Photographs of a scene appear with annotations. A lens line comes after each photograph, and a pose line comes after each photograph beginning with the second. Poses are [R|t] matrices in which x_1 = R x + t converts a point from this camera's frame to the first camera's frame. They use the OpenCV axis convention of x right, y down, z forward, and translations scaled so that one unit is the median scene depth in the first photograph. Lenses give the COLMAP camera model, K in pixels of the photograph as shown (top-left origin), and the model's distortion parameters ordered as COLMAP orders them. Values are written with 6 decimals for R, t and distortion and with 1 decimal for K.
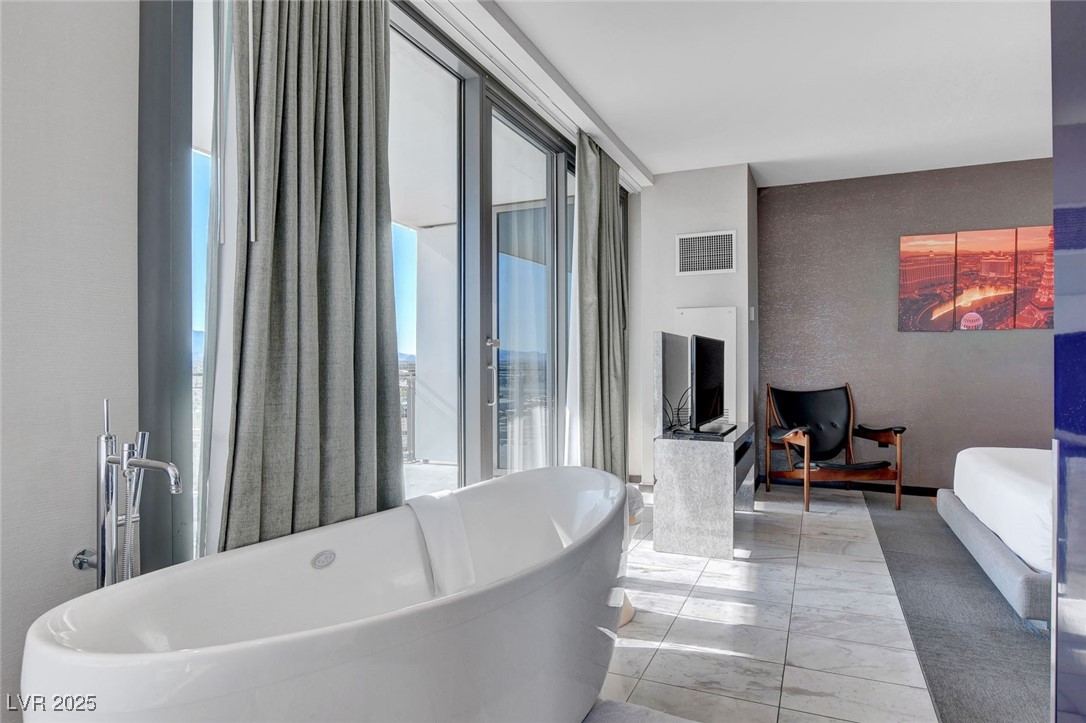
lens RADIAL K [[612.8, 0, 548.0], [0, 612.8, 363.9], [0, 0, 1]] dist [-0.033891, -0.000091]
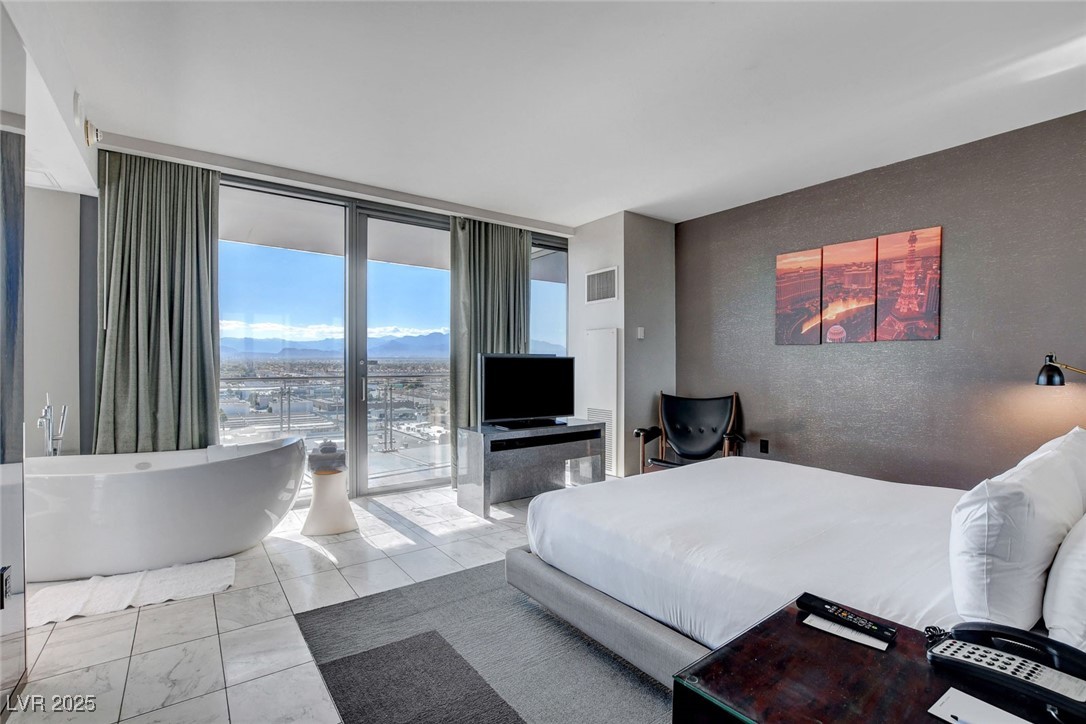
lens RADIAL K [[496.3, 0, 558.4], [0, 496.3, 370.3], [0, 0, 1]] dist [-0.039489, 0.000146]
pose [[0.880873, 0.005550, -0.473319, 0.689501], [-0.000422, 0.999940, 0.010939, -0.019503], [0.473352, -0.009436, 0.880823, 0.062583]]
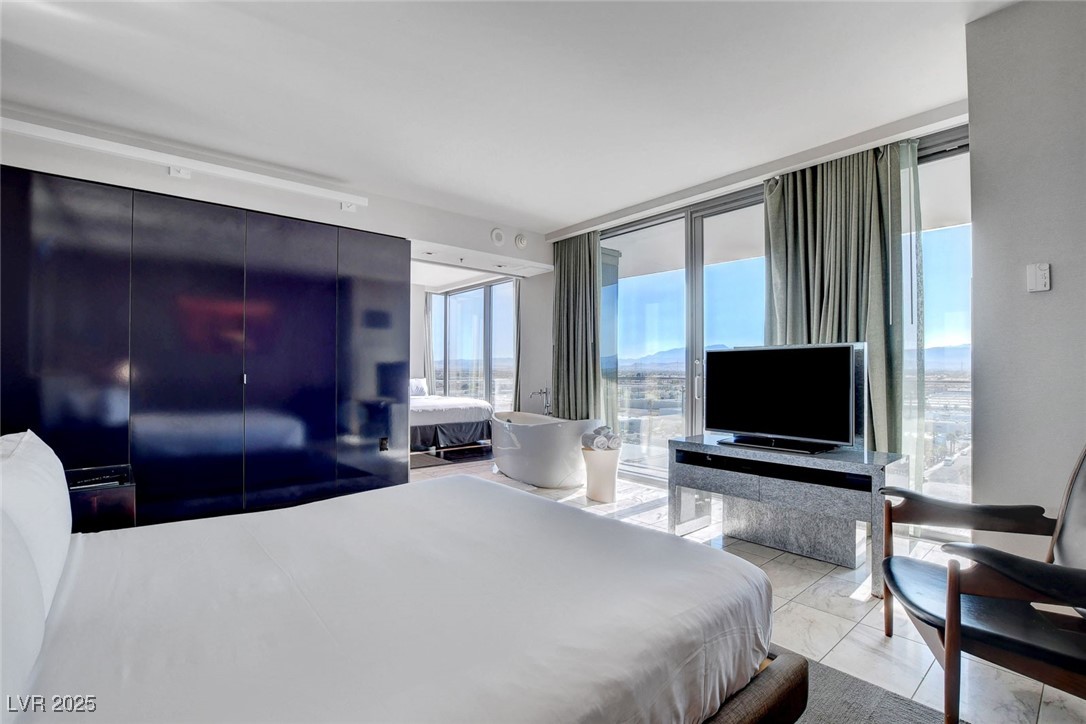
lens RADIAL K [[491.8, 0, 553.5], [0, 491.8, 364.0], [0, 0, 1]] dist [-0.021831, 0.000677]
pose [[-0.409561, -0.017357, -0.912118, 0.899437], [-0.000971, 0.999827, -0.018590, -0.001830], [0.912282, -0.006728, -0.409507, 0.825396]]
